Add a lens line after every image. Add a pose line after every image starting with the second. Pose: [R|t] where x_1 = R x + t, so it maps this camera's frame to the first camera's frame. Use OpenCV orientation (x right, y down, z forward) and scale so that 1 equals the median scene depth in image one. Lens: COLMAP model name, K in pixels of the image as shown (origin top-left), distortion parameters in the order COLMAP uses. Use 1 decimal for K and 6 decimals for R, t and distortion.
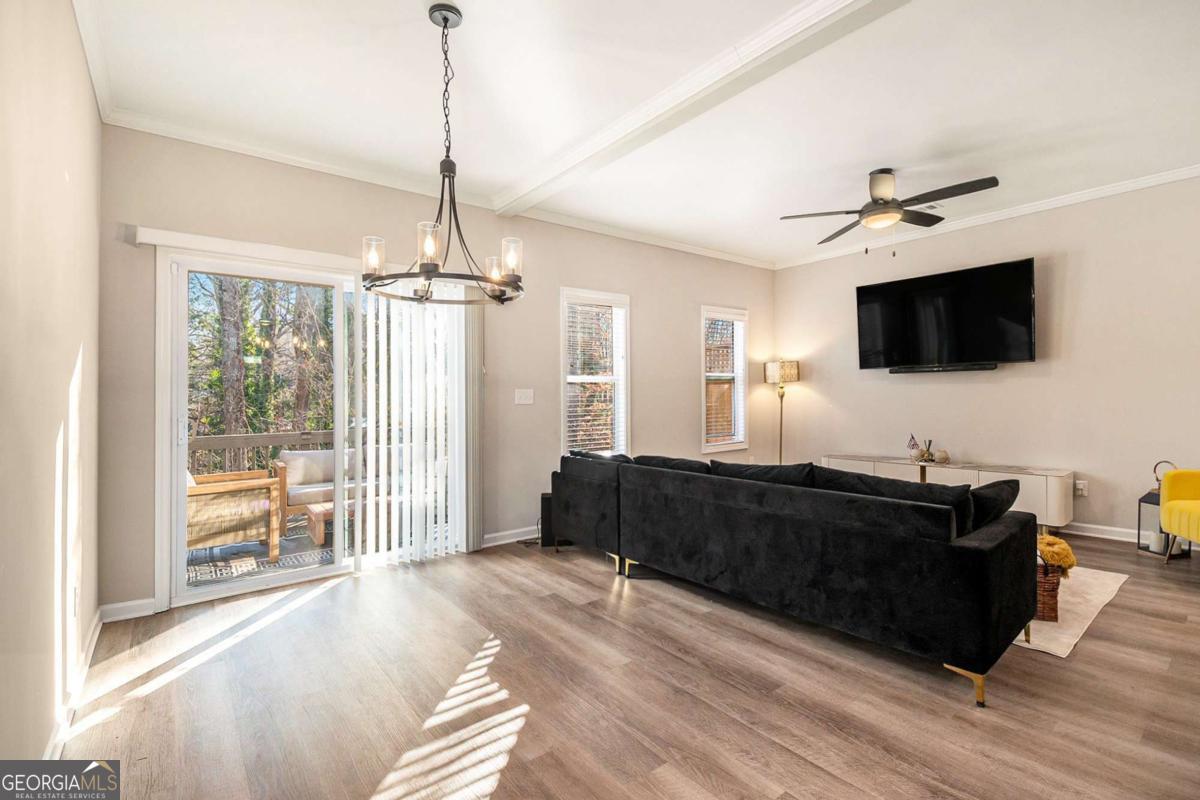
lens RADIAL K [[545.9, 0, 599.3], [0, 545.9, 393.7], [0, 0, 1]] dist [0.026937, -0.030954]
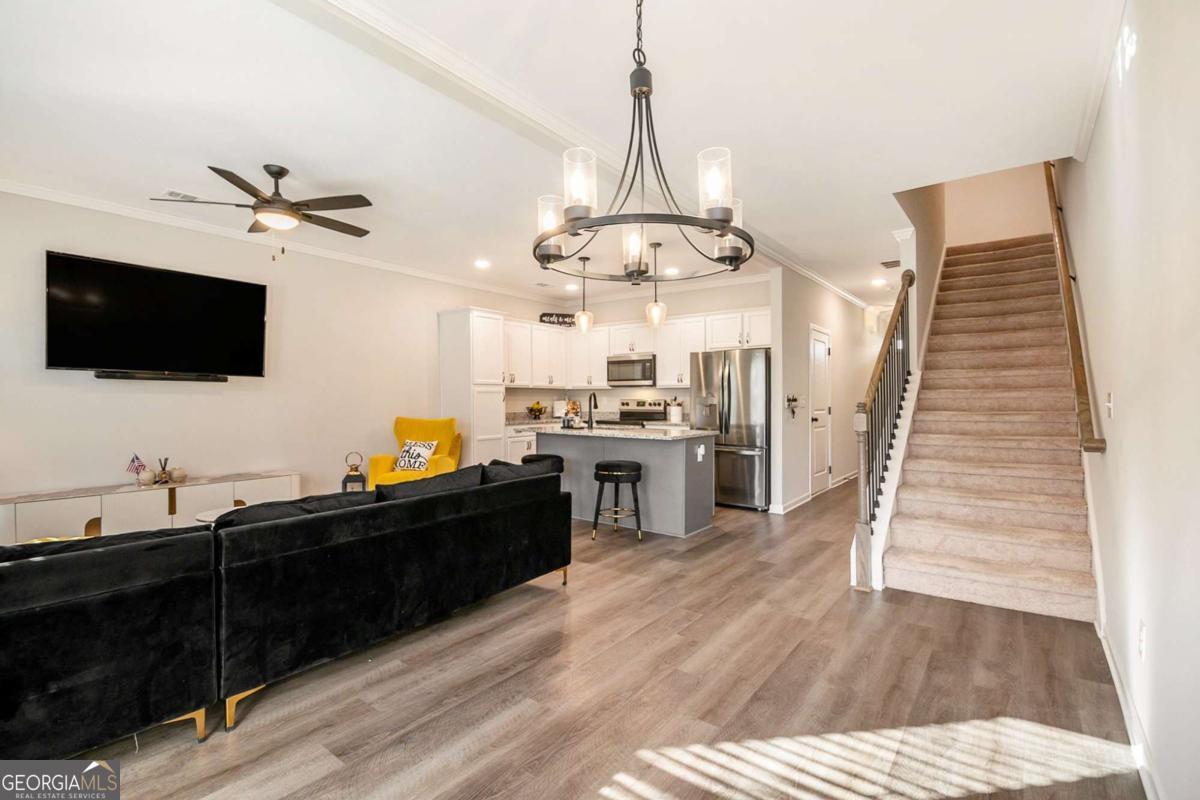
lens RADIAL K [[539.6, 0, 612.9], [0, 539.6, 396.1], [0, 0, 1]] dist [0.023573, -0.028435]
pose [[-0.269653, 0.019190, 0.962766, -0.536788], [-0.000040, 0.999801, -0.019939, 0.004036], [-0.962958, -0.005415, -0.269598, 0.701076]]
